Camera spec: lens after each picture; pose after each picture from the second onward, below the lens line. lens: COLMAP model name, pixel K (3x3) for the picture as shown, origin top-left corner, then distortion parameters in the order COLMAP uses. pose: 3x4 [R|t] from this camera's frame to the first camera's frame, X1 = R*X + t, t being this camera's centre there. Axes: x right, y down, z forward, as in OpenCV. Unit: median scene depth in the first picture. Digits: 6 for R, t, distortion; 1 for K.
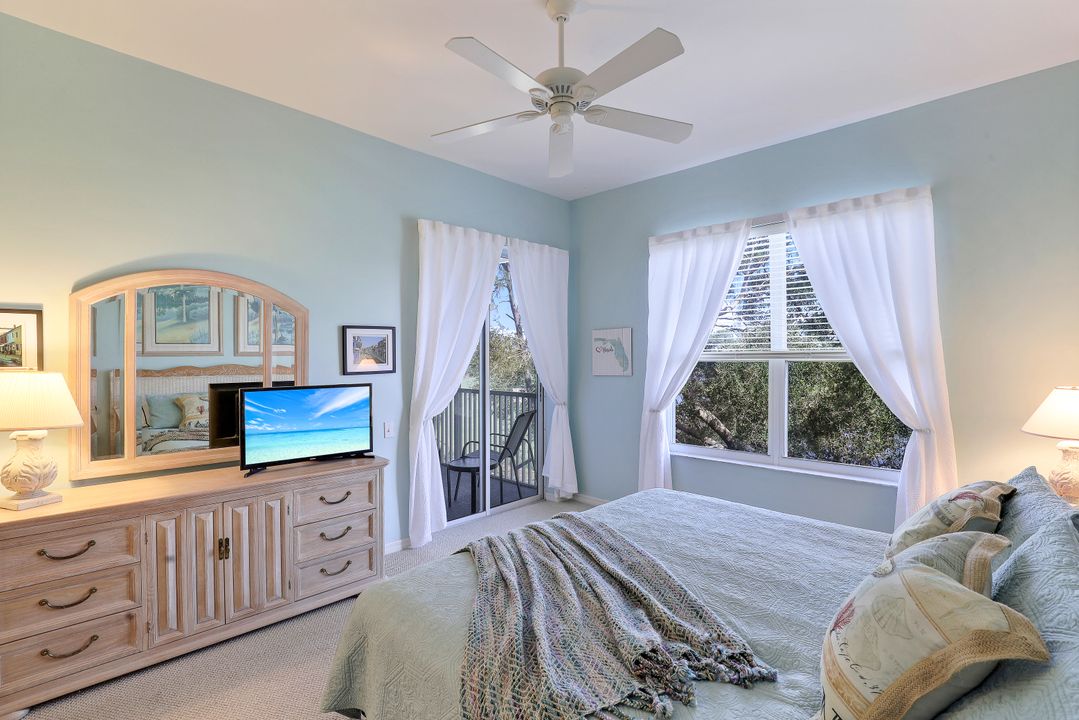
lens RADIAL K [[483.6, 0, 545.7], [0, 483.6, 359.8], [0, 0, 1]] dist [-0.017439, 0.000454]
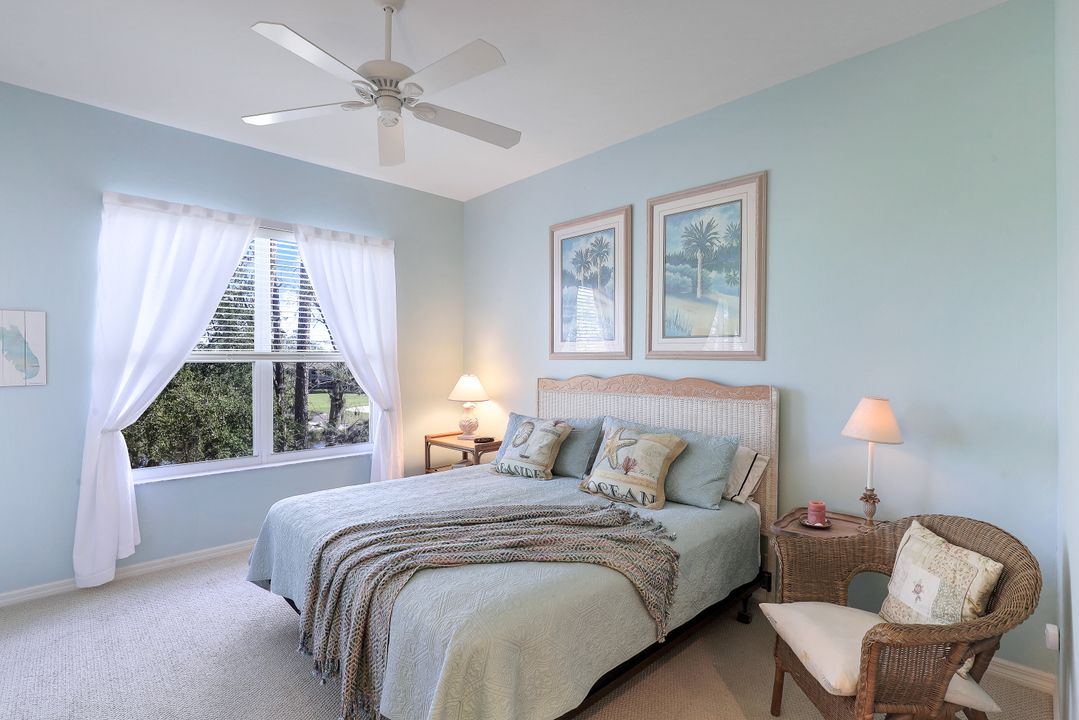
lens RADIAL K [[483.6, 0, 545.7], [0, 483.6, 359.8], [0, 0, 1]] dist [-0.017439, 0.000454]
pose [[0.078719, 0.000417, 0.996897, -0.513892], [0.000963, 0.999999, -0.000494, -0.000338], [-0.996896, 0.000999, 0.078719, 0.336466]]
